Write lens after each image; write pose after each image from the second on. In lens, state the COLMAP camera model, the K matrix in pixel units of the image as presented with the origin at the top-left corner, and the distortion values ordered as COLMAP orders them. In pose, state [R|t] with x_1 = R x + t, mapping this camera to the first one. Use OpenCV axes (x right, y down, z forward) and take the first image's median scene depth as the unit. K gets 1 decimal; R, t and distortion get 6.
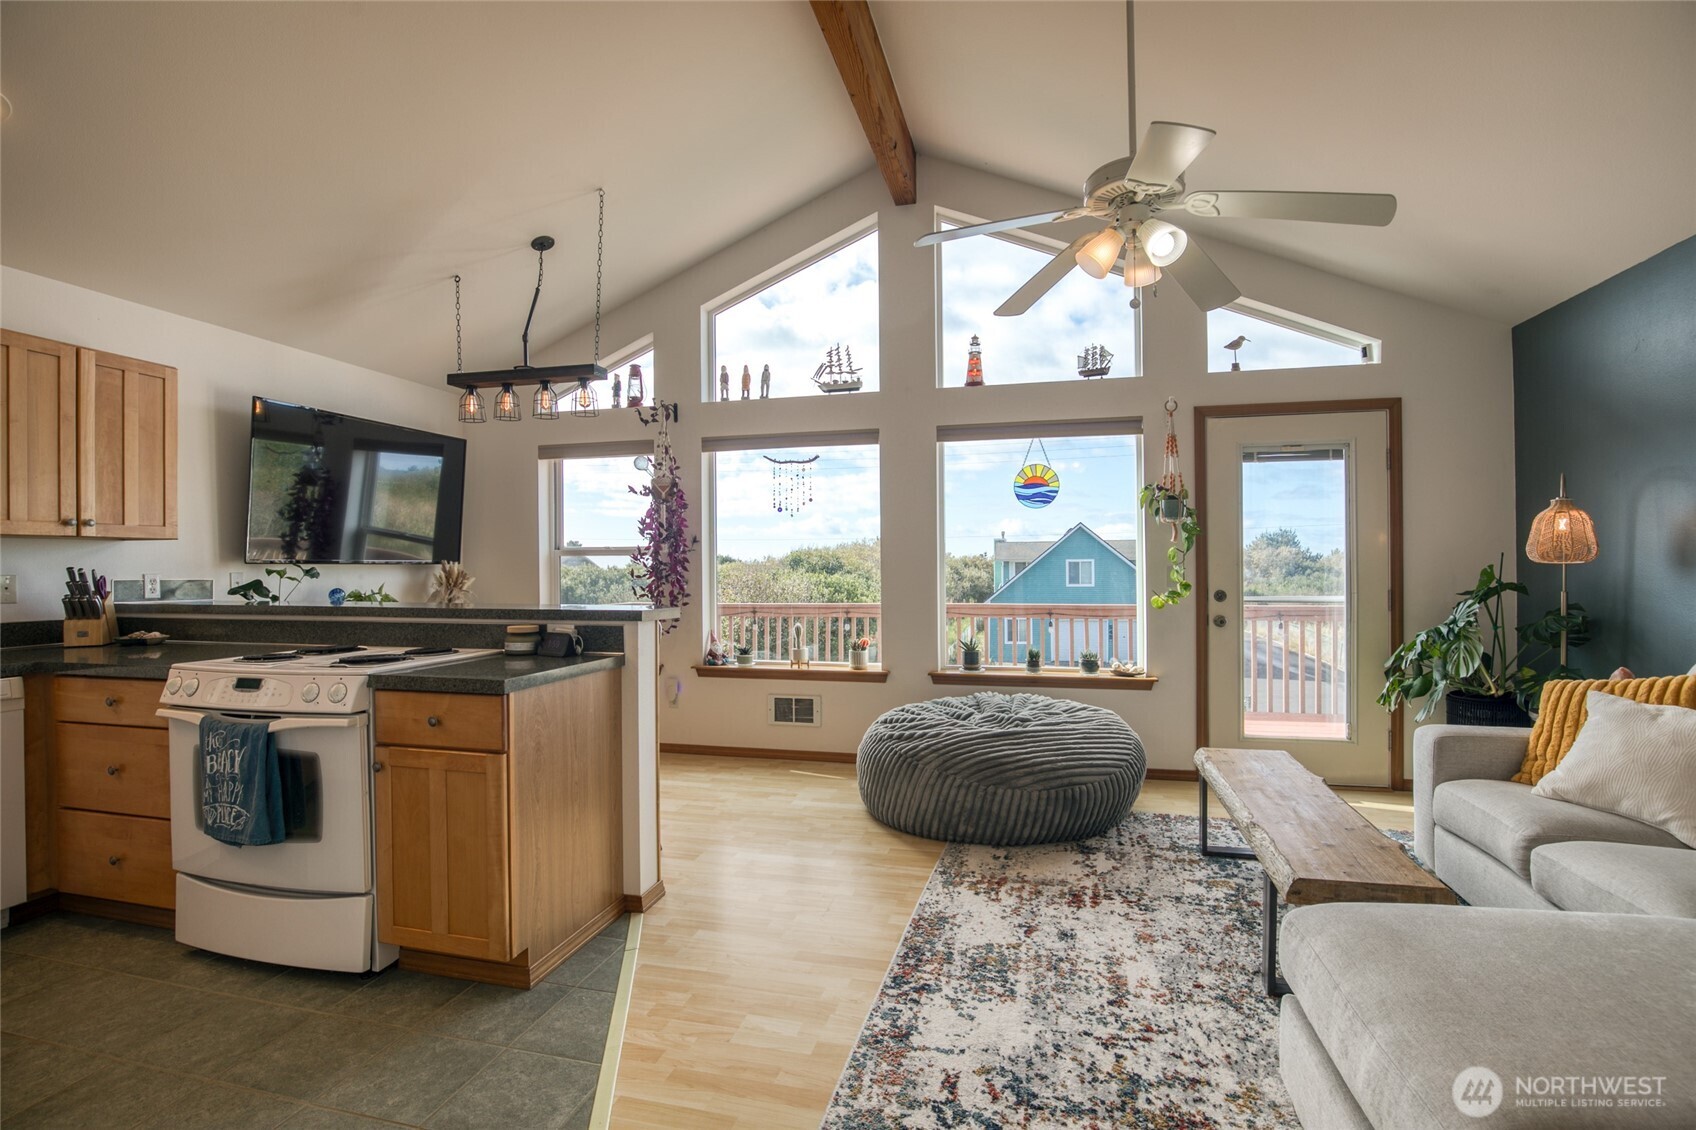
lens RADIAL K [[786.0, 0, 842.6], [0, 786.0, 565.8], [0, 0, 1]] dist [-0.033444, 0.005205]
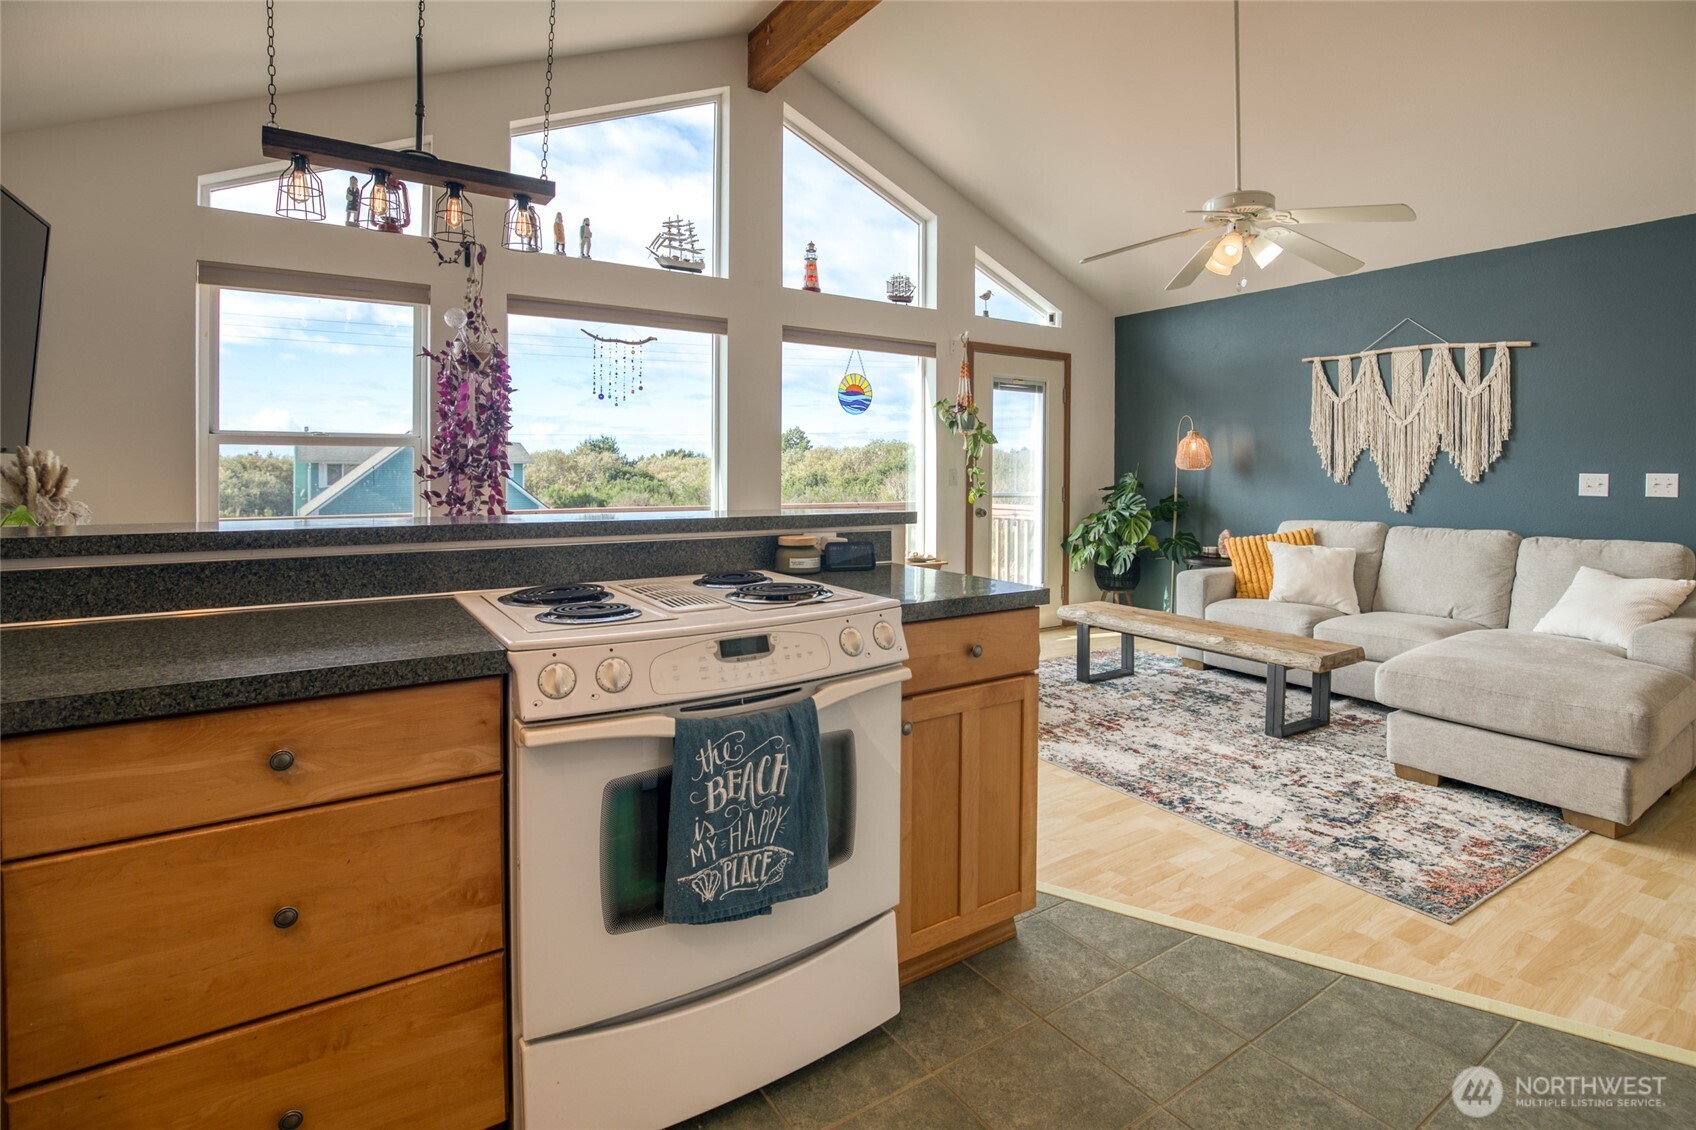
lens RADIAL K [[815.1, 0, 827.0], [0, 815.1, 480.1], [0, 0, 1]] dist [-0.039365, 0.008320]
pose [[0.679429, 0.000493, 0.733741, -0.951616], [-0.009932, 0.999914, 0.008525, 0.012324], [-0.733674, -0.013080, 0.679376, 0.414264]]
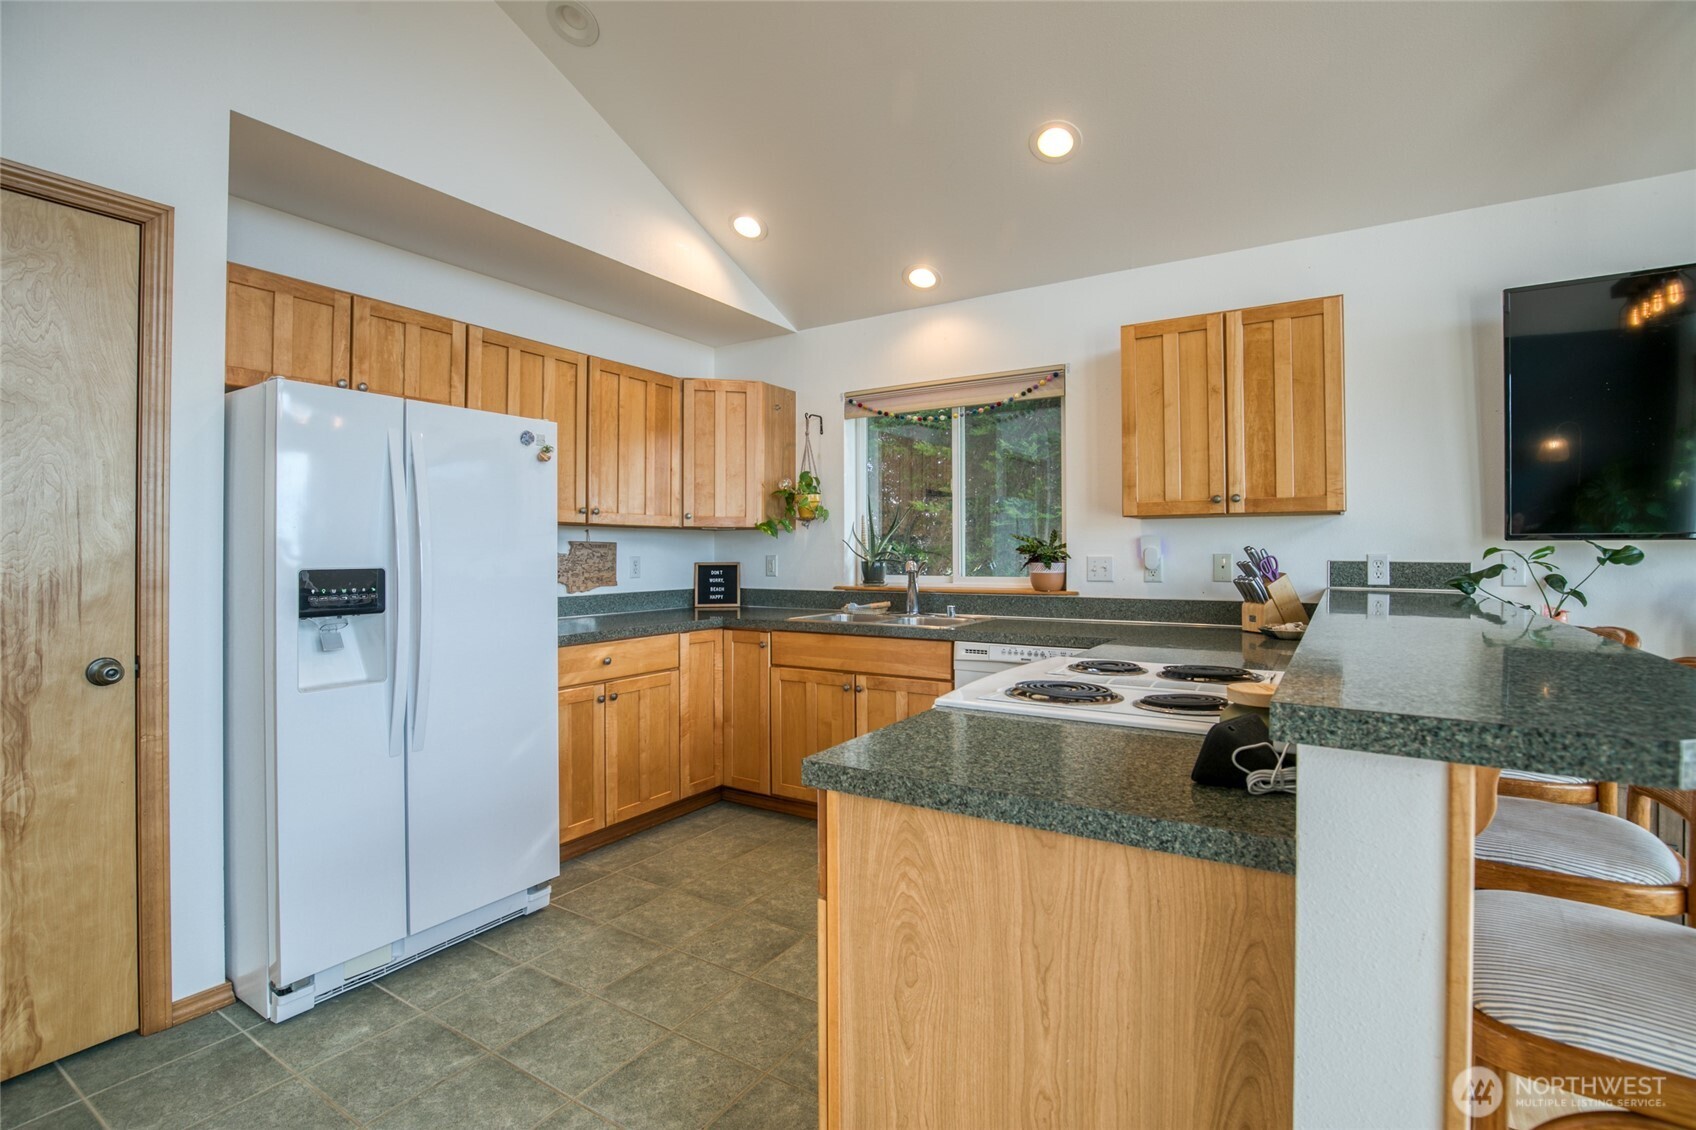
lens RADIAL K [[789.5, 0, 854.7], [0, 789.5, 544.1], [0, 0, 1]] dist [-0.032976, 0.004875]
pose [[-0.297288, -0.002390, -0.954785, 0.052721], [0.003676, 0.999987, -0.003648, 0.001109], [0.954781, -0.004595, -0.297275, 0.882428]]
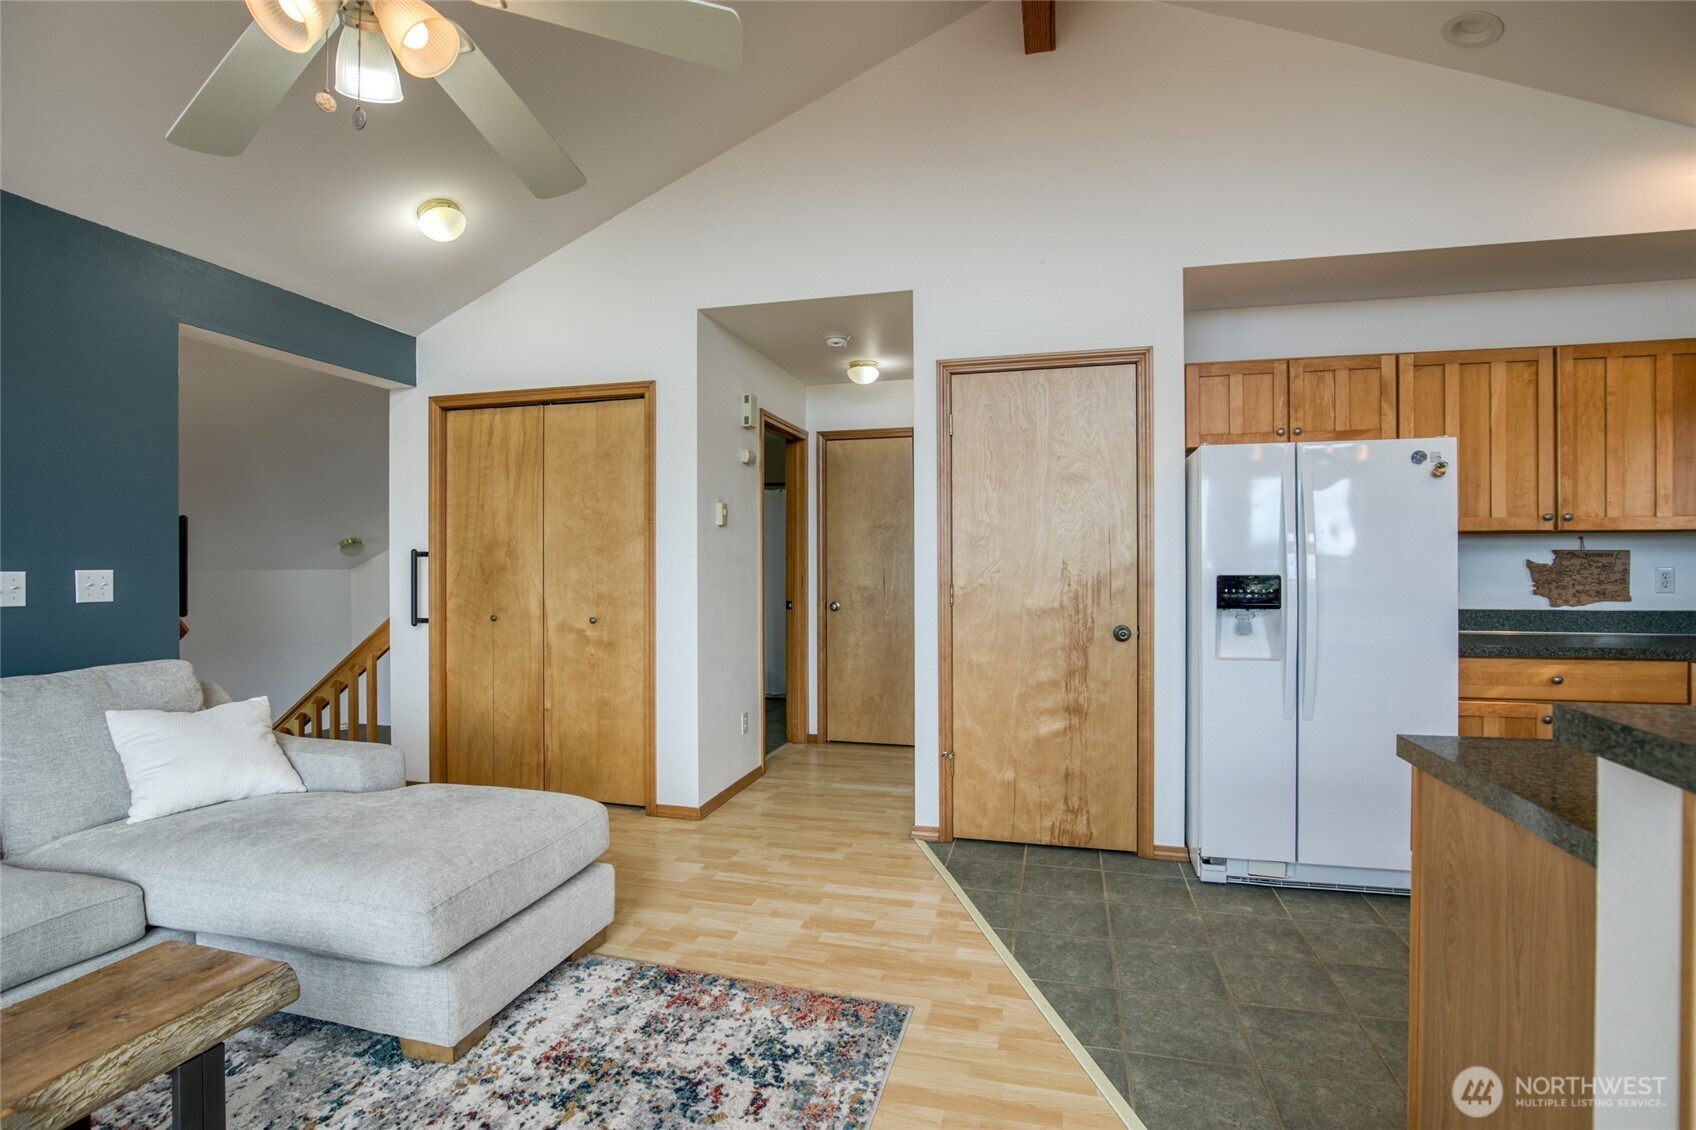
lens RADIAL K [[792.4, 0, 864.2], [0, 792.4, 565.1], [0, 0, 1]] dist [-0.023025, -0.000153]
pose [[-0.999828, 0.009908, -0.015678, 0.009334], [0.009928, 0.999950, -0.001160, 0.003552], [0.015666, -0.001316, -0.999876, 1.214260]]
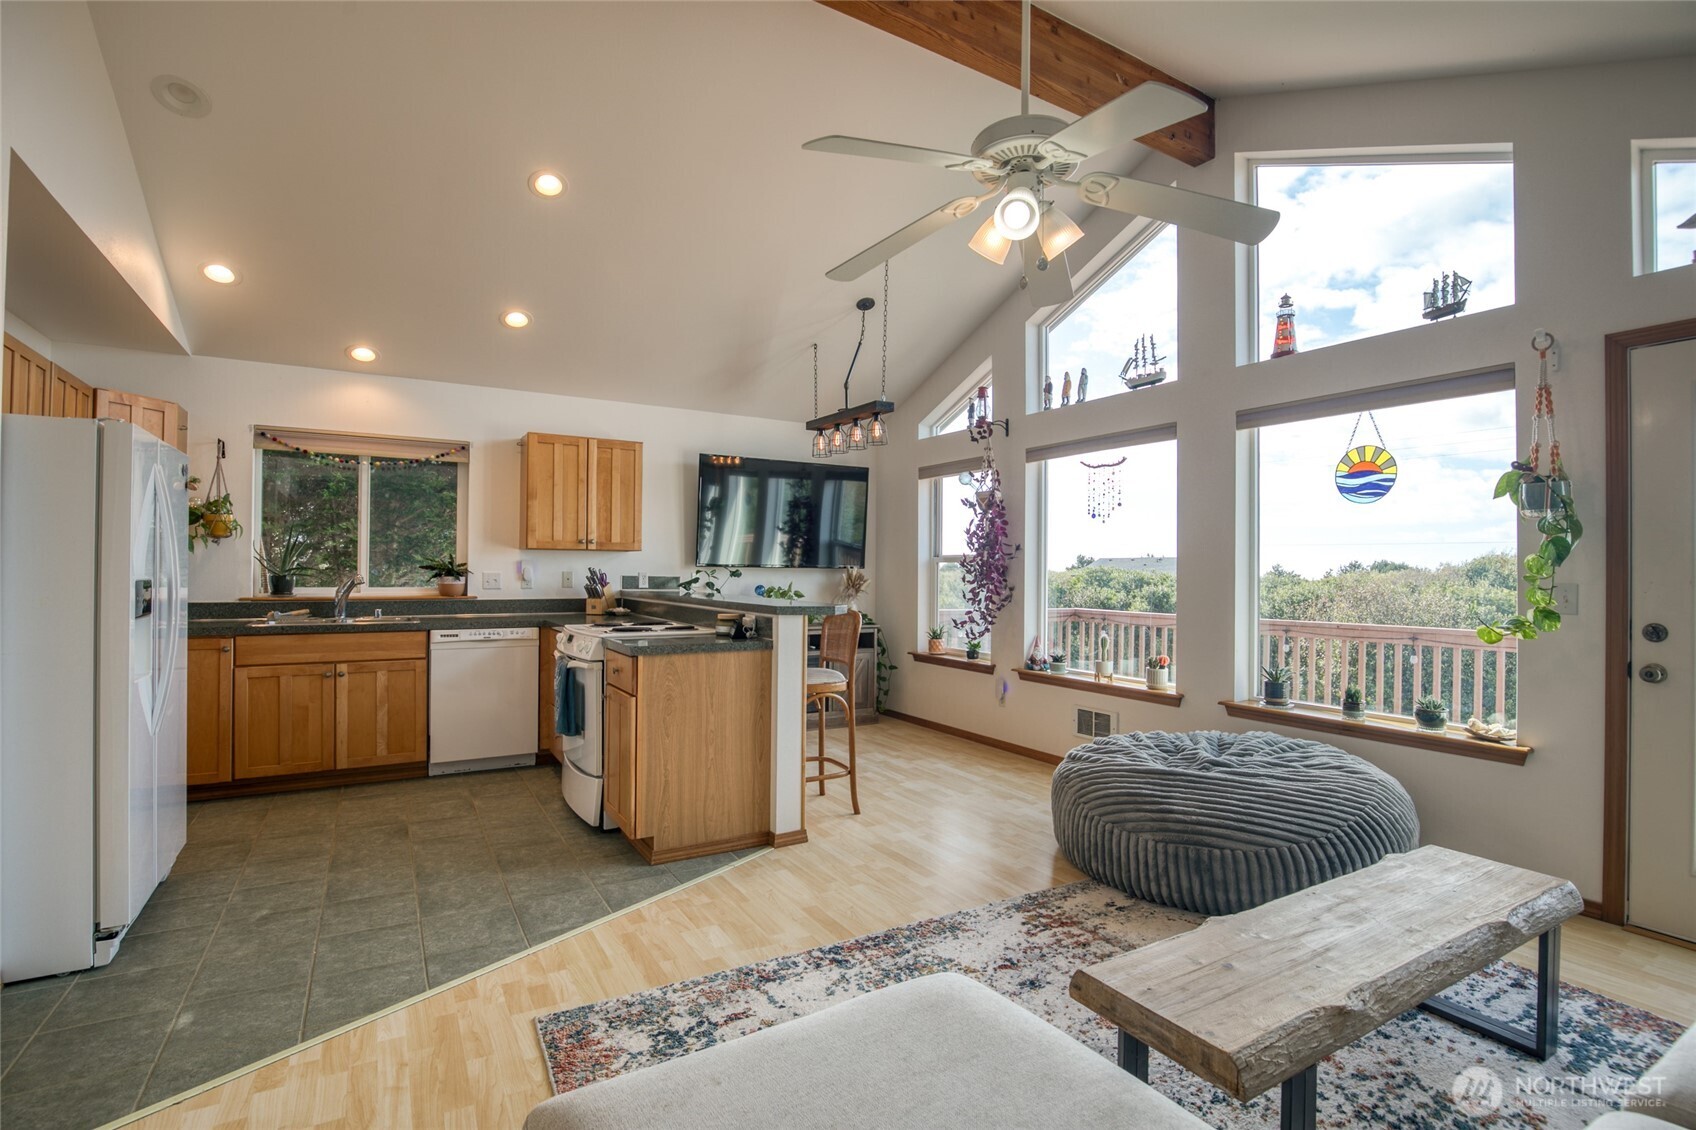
lens RADIAL K [[786.0, 0, 842.6], [0, 786.0, 565.8], [0, 0, 1]] dist [-0.033444, 0.005205]
pose [[0.708808, 0.007803, -0.705358, 0.660310], [-0.013765, 0.999901, -0.002772, -0.005267], [0.705267, 0.011674, 0.708846, 0.170930]]
